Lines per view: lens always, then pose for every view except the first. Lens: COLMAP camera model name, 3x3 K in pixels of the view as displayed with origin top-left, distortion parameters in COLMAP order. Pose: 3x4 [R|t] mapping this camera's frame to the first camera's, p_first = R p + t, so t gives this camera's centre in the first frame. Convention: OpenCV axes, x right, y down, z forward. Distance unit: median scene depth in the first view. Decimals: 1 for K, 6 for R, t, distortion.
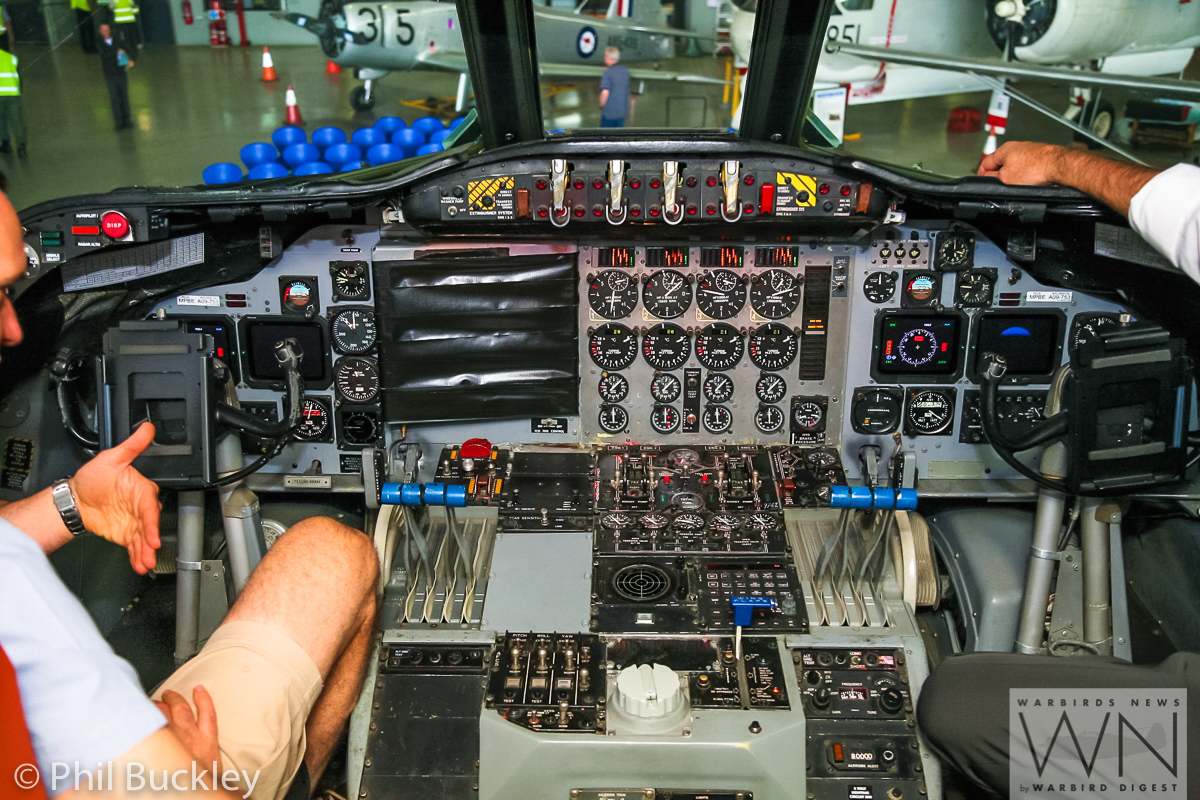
lens RADIAL K [[1142.2, 0, 616.9], [0, 1142.2, 401.0], [0, 0, 1]] dist [-0.012613, 0.091982]
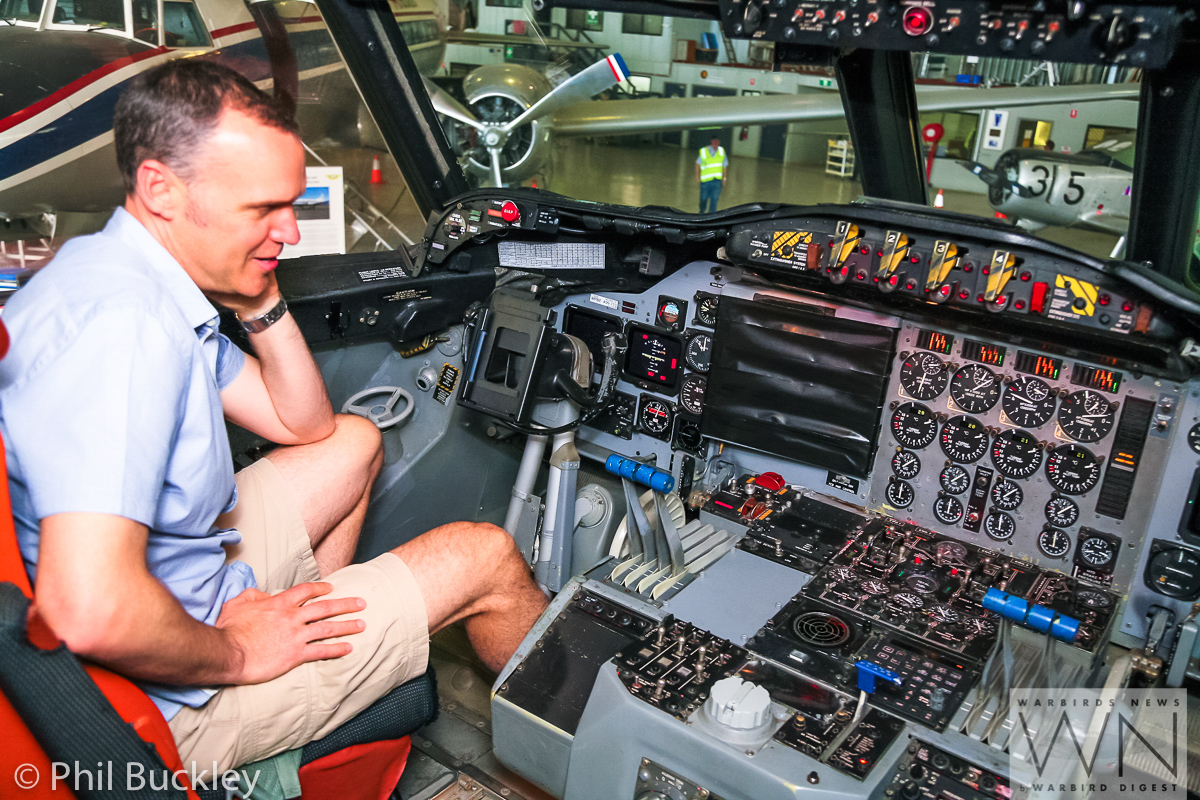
lens RADIAL K [[1024.5, 0, 631.3], [0, 1024.5, 405.8], [0, 0, 1]] dist [-0.043648, 0.102644]
pose [[0.815036, 0.253786, -0.520873, 0.274162], [-0.302093, 0.953243, -0.008250, 0.021616], [0.494425, 0.164076, 0.853594, 0.073826]]
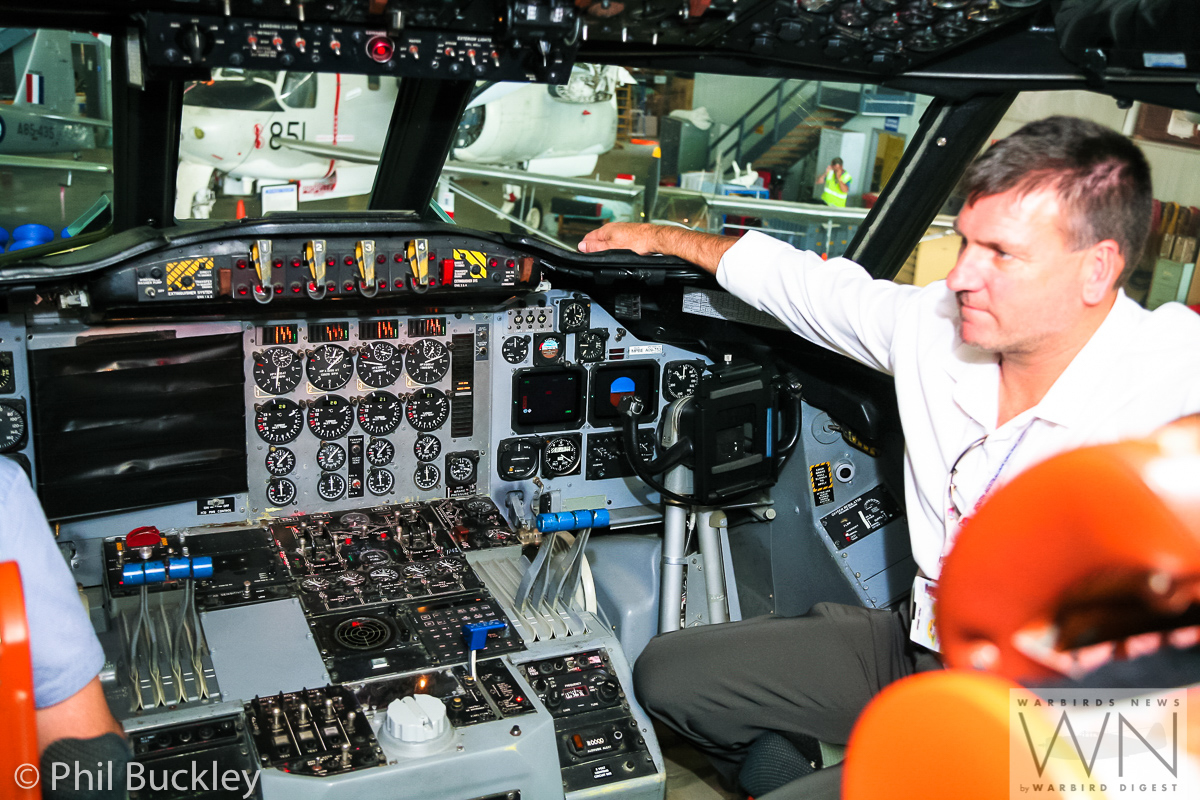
lens RADIAL K [[1159.3, 0, 600.0], [0, 1159.3, 400.0], [0, 0, 1]] dist [0.013931, 0.031991]
pose [[0.895683, -0.073886, 0.438512, -0.207115], [0.110527, 0.992145, -0.058589, 0.027615], [-0.430738, 0.100944, 0.896814, -0.071321]]
